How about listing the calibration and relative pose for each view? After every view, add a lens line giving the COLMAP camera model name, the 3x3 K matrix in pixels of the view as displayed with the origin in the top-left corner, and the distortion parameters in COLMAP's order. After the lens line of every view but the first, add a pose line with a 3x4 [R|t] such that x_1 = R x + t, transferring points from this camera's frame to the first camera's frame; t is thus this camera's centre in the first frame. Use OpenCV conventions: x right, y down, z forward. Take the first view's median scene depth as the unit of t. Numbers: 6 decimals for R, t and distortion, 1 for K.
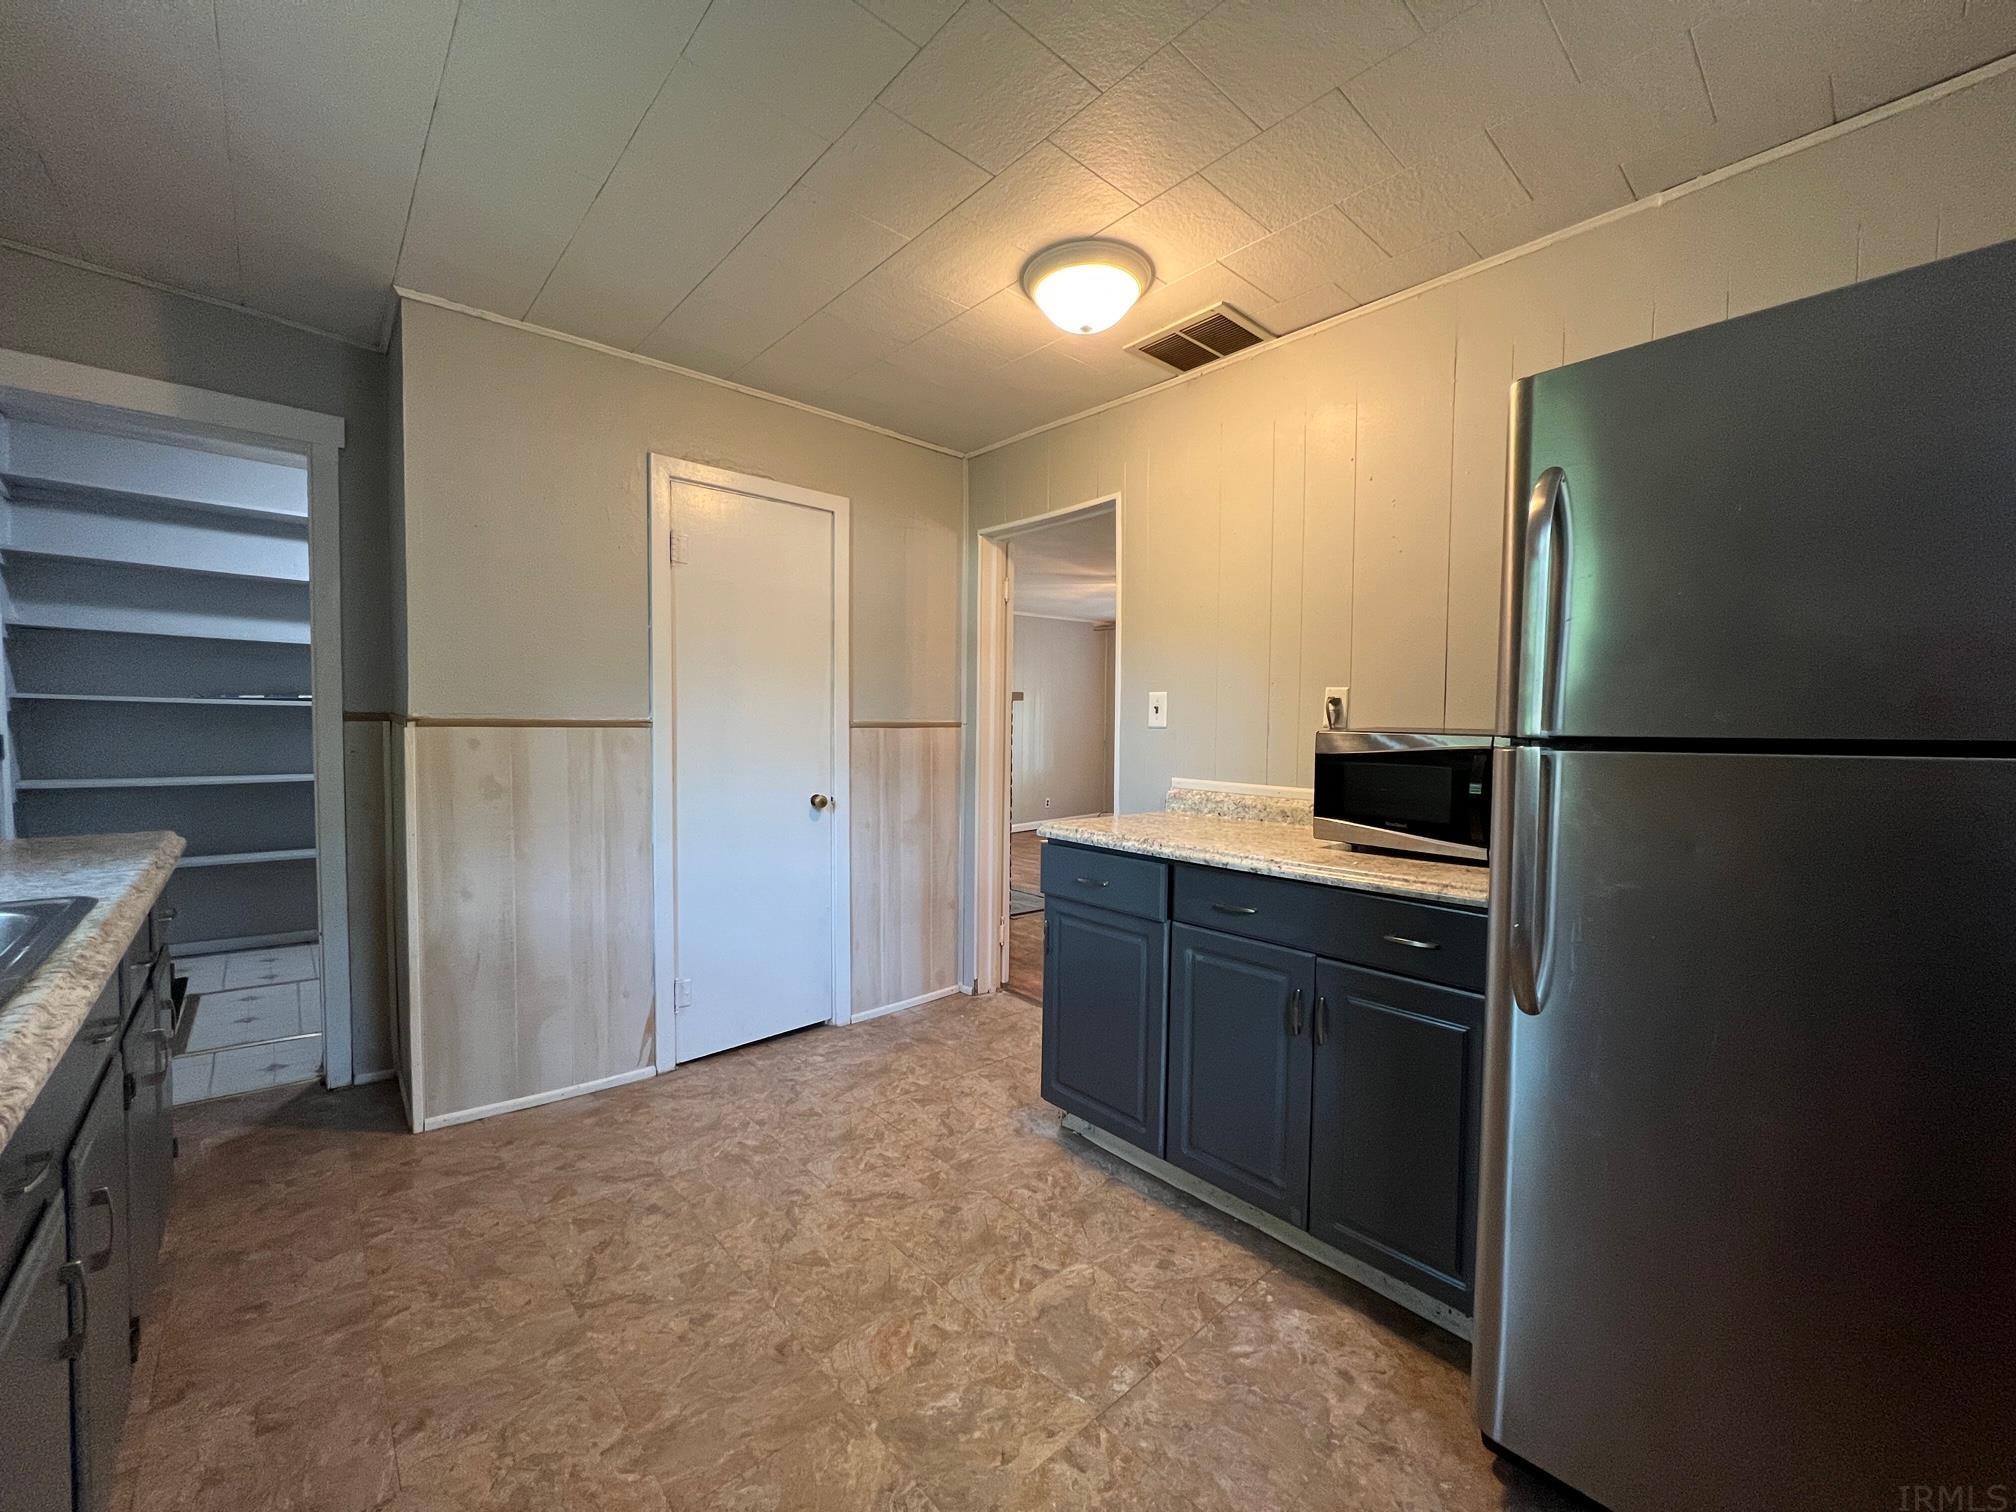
lens RADIAL K [[803.8, 0, 1009.0], [0, 803.8, 757.9], [0, 0, 1]] dist [-0.001922, 0.000005]
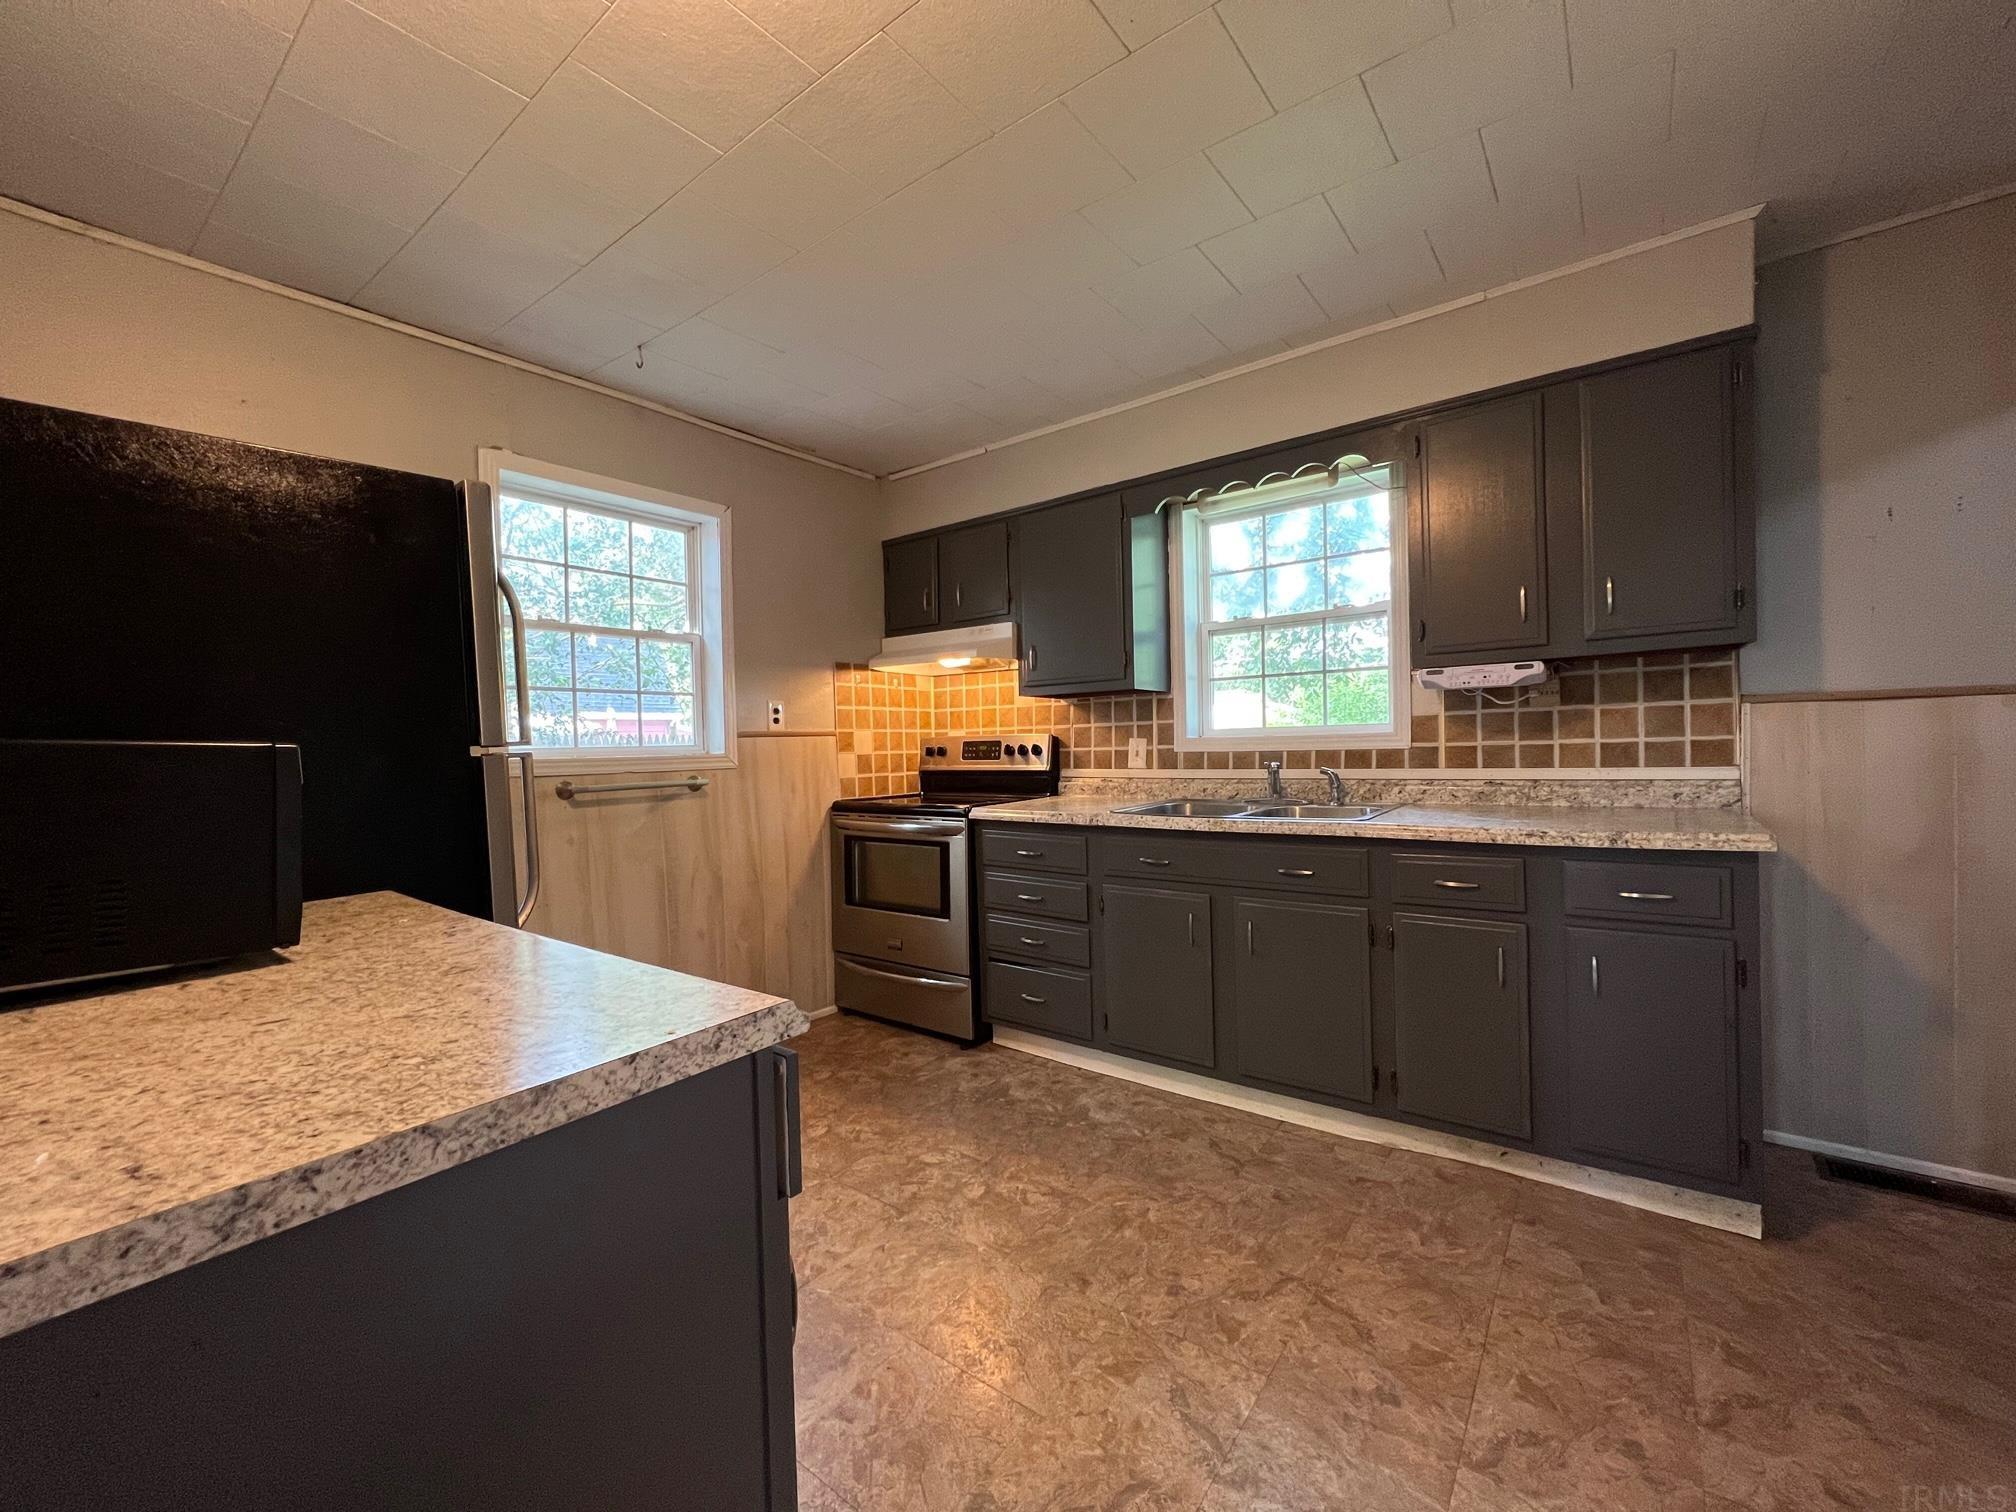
lens RADIAL K [[808.2, 0, 1007.4], [0, 808.2, 754.5], [0, 0, 1]] dist [0.000632, 0.000262]
pose [[-0.983737, 0.014504, -0.179029, 0.014064], [0.004853, 0.998517, 0.054225, -0.056968], [0.179550, 0.052474, -0.982348, 1.729273]]
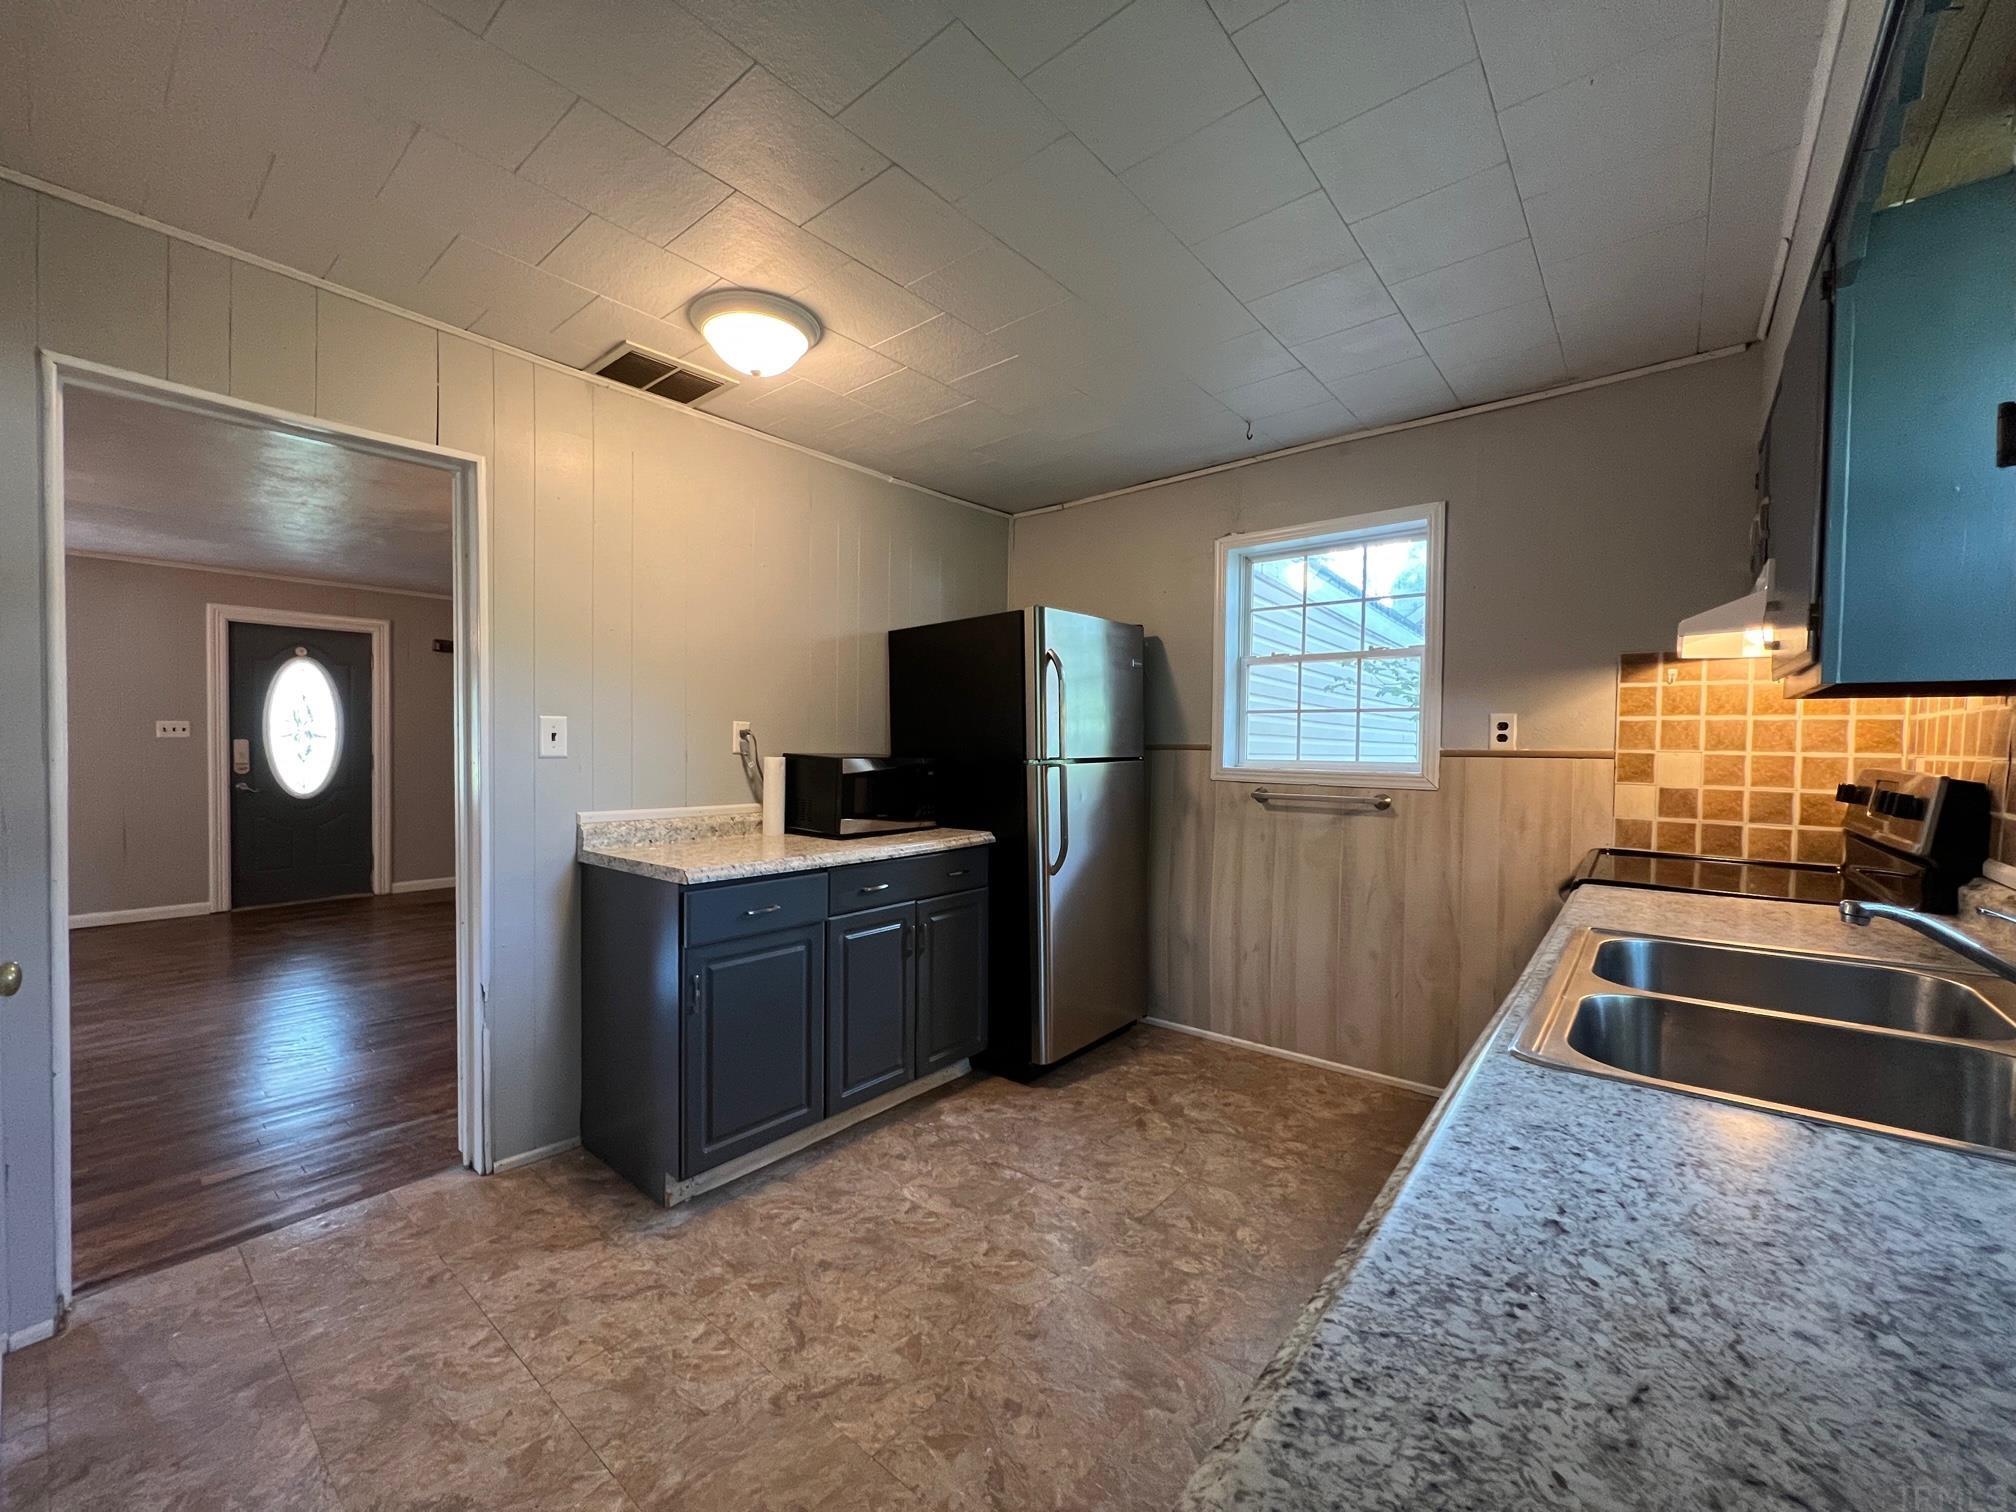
lens RADIAL K [[808.2, 0, 1006.9], [0, 808.2, 757.0], [0, 0, 1]] dist [0.000632, 0.000262]
pose [[-0.144092, -0.030681, 0.989089, -1.134176], [0.030523, 0.998906, 0.035432, -0.081759], [-0.989093, 0.035295, -0.142998, 0.978415]]
